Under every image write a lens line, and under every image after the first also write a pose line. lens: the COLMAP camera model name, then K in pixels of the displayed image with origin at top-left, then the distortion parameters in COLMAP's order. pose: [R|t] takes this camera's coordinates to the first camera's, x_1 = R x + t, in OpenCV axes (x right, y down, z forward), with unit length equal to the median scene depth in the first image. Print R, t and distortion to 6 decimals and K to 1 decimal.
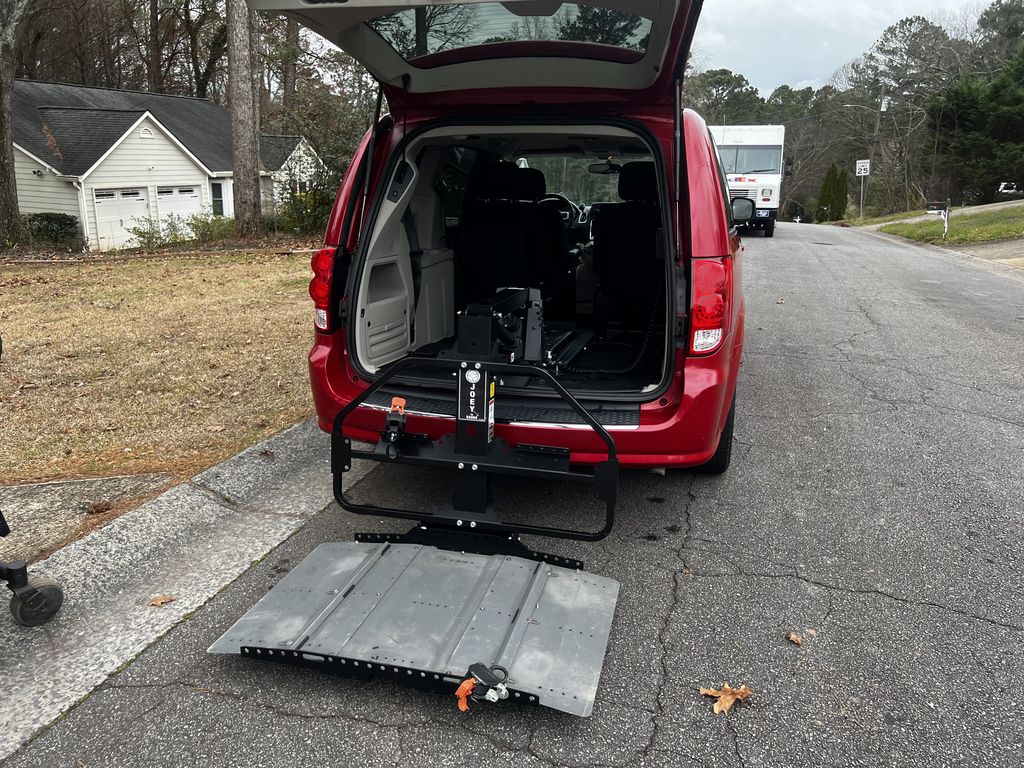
lens RADIAL K [[781.2, 0, 508.7], [0, 781.2, 382.9], [0, 0, 1]] dist [0.038007, -0.049578]
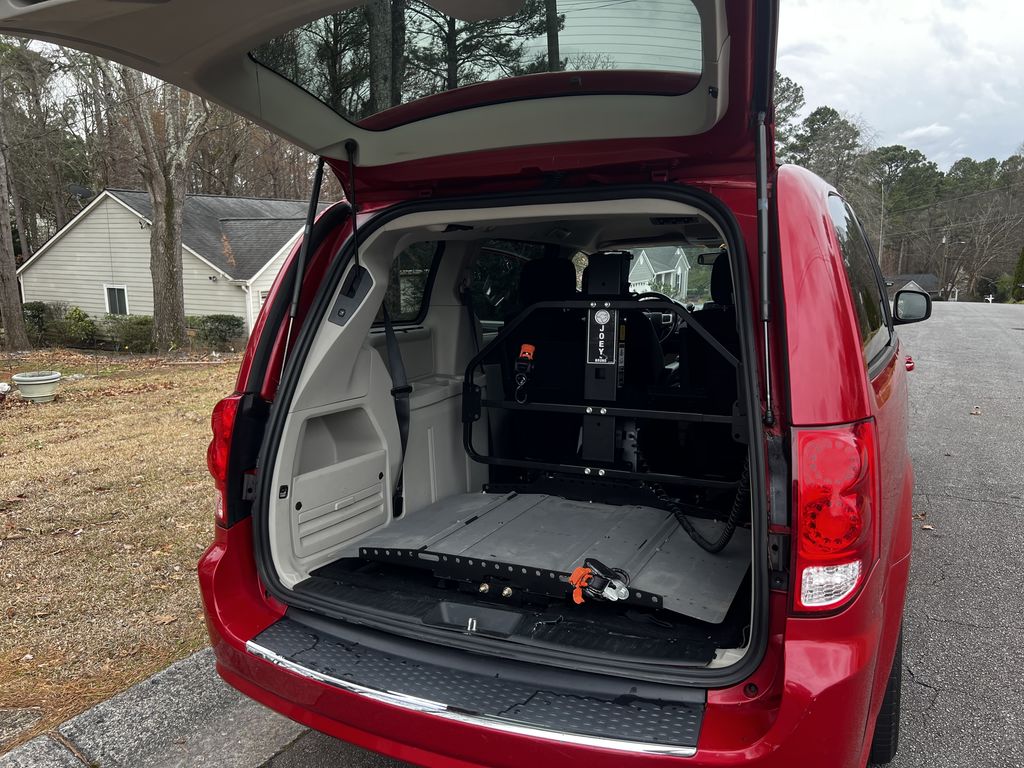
lens RADIAL K [[767.6, 0, 514.7], [0, 767.6, 380.6], [0, 0, 1]] dist [0.068026, -0.098245]
pose [[0.979519, -0.006790, -0.201236, 0.066406], [-0.015437, 0.993957, -0.108677, -0.053660], [0.200758, 0.109558, 0.973495, 0.184686]]
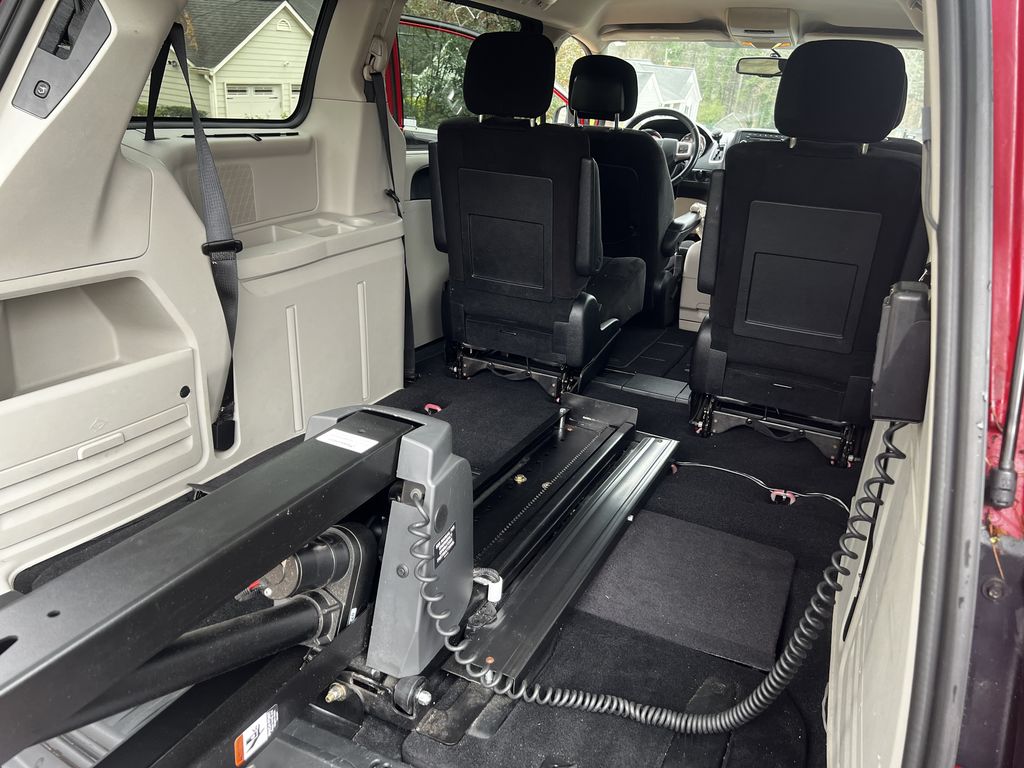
lens RADIAL K [[754.9, 0, 507.7], [0, 754.9, 380.8], [0, 0, 1]] dist [0.036463, -0.001044]
pose [[0.977850, 0.111053, -0.177416, 0.054379], [-0.090905, 0.988852, 0.117936, -0.084523], [0.188535, -0.099196, 0.977044, 0.349699]]
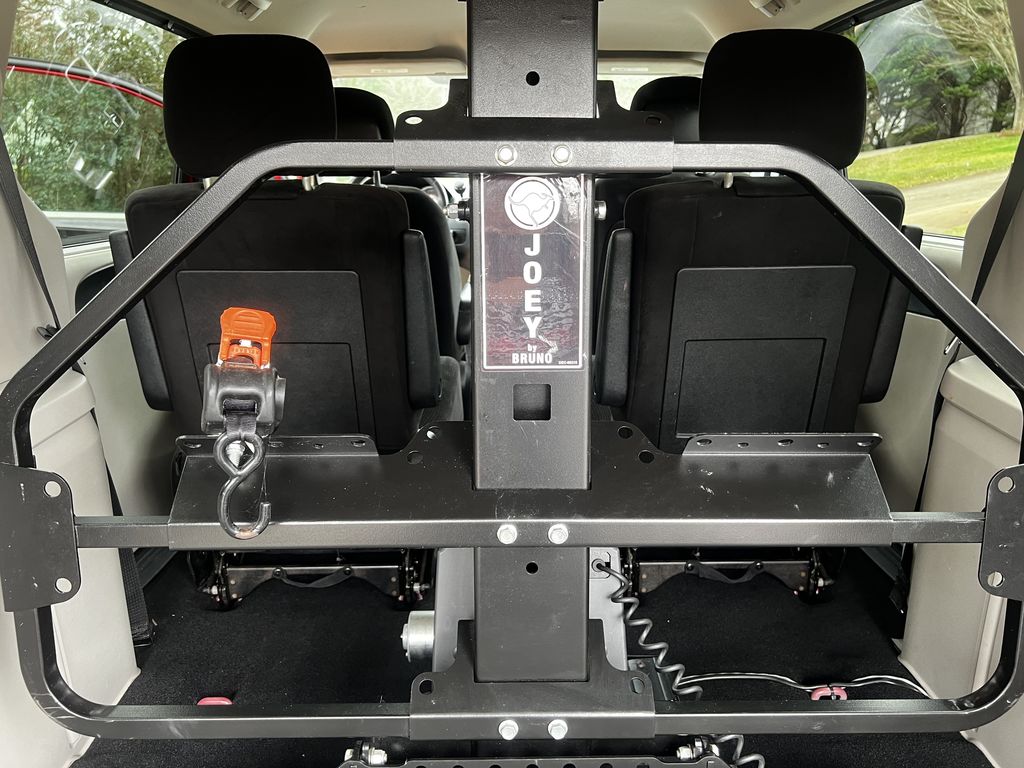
lens RADIAL K [[775.8, 0, 515.6], [0, 775.8, 356.3], [0, 0, 1]] dist [0.002624, -0.006347]
pose [[0.966001, -0.081414, 0.245386, 0.002446], [0.079349, 0.996679, 0.018305, -0.107836], [-0.246062, 0.001788, 0.969253, 0.455187]]
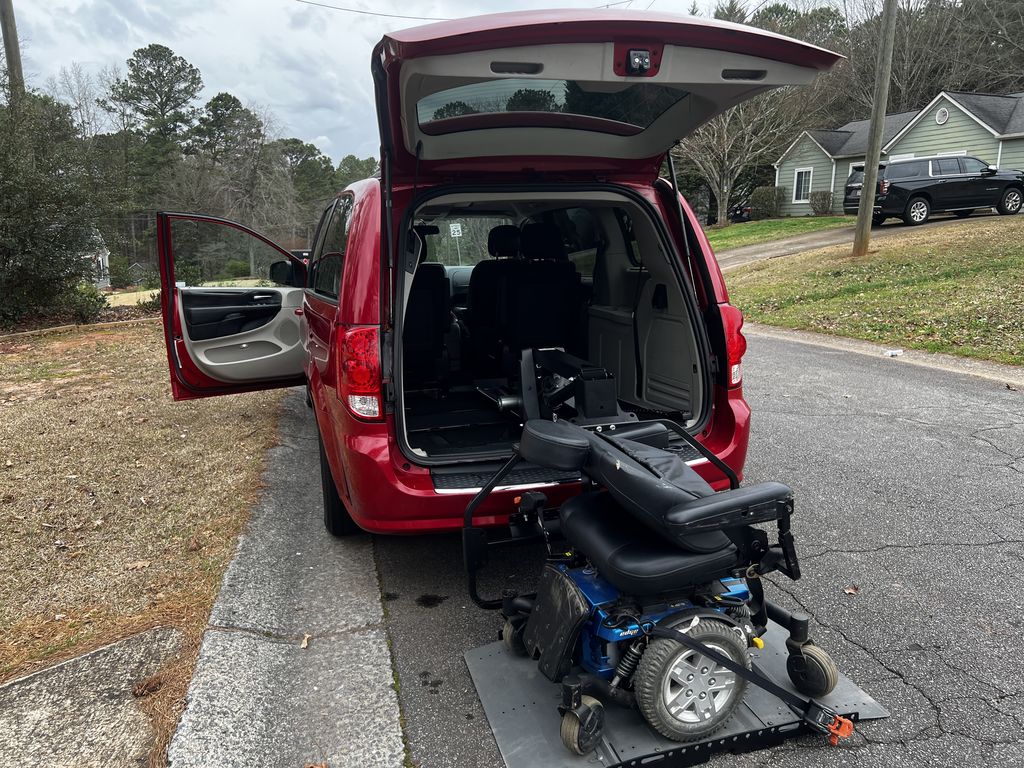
lens RADIAL K [[785.9, 0, 511.0], [0, 785.9, 382.9], [0, 0, 1]] dist [0.036581, -0.041998]
pose [[0.861831, -0.125032, 0.491544, -0.254837], [0.163771, 0.985827, -0.036380, -0.020964], [-0.480028, 0.111854, 0.870093, 0.061421]]
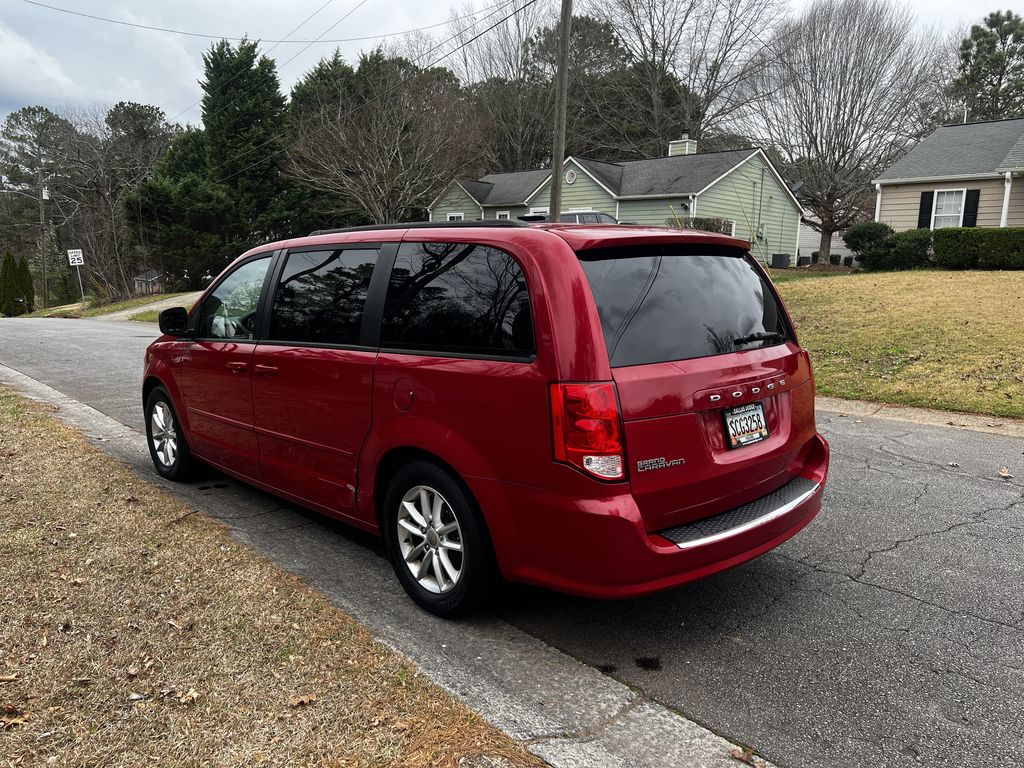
lens RADIAL K [[781.3, 0, 514.6], [0, 781.3, 382.1], [0, 0, 1]] dist [0.060241, -0.081449]
pose [[0.522029, -0.137476, 0.841776, -0.477437], [0.225941, 0.973957, 0.018946, -0.098828], [-0.822458, 0.180302, 0.539495, 0.284154]]
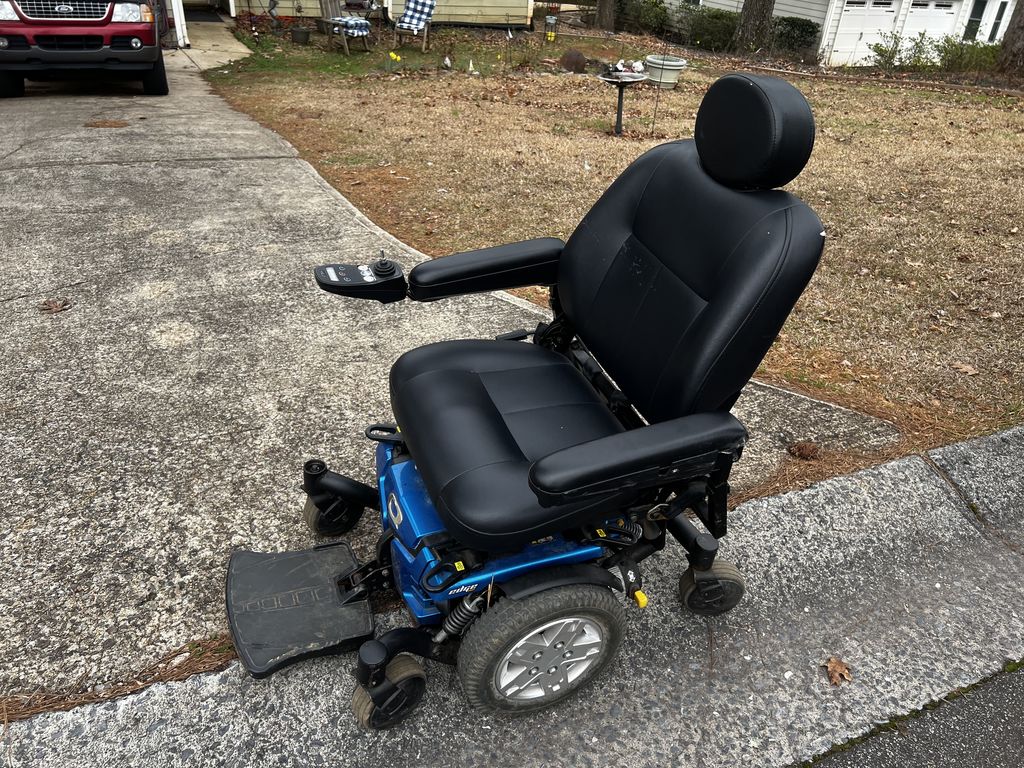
lens RADIAL K [[765.7, 0, 520.6], [0, 765.7, 384.8], [0, 0, 1]] dist [0.007885, -0.001970]
pose [[0.678650, 0.392092, -0.621046, -0.123765], [-0.245606, 0.918053, 0.311217, -0.026796], [0.692179, -0.058674, 0.719337, 0.131951]]
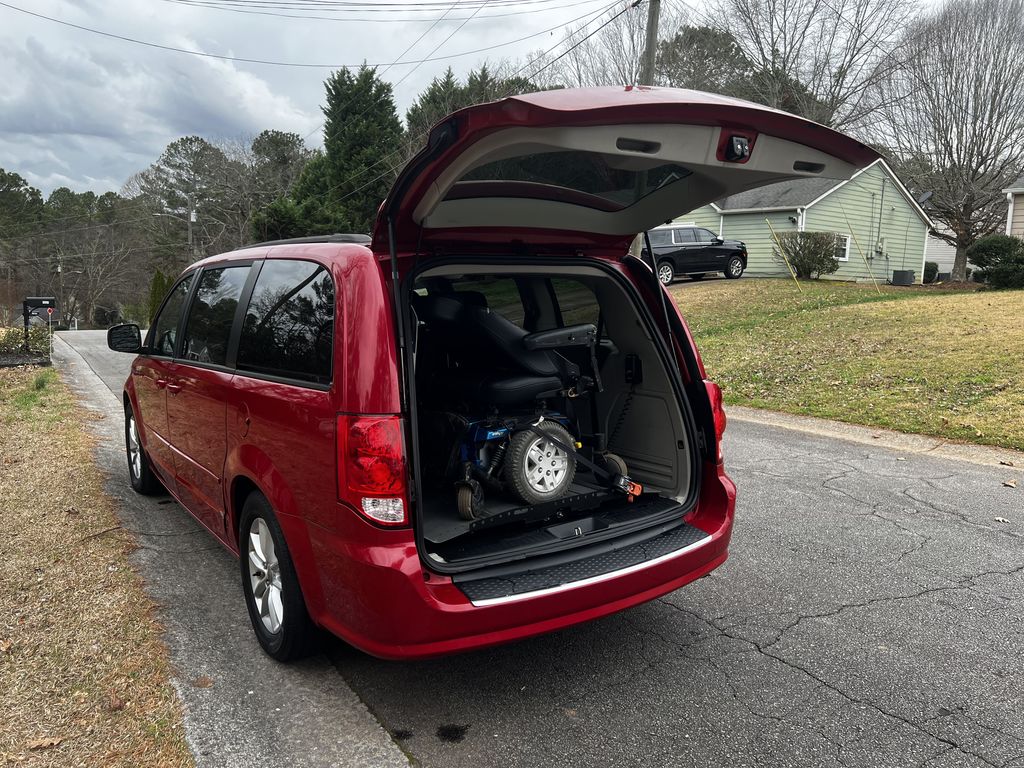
lens RADIAL K [[779.9, 0, 514.8], [0, 779.9, 397.3], [0, 0, 1]] dist [0.015493, -0.005709]
pose [[0.656119, -0.121840, 0.744757, -0.338344], [0.201468, 0.979343, -0.017272, -0.070627], [-0.727268, 0.161377, 0.667112, 0.179393]]
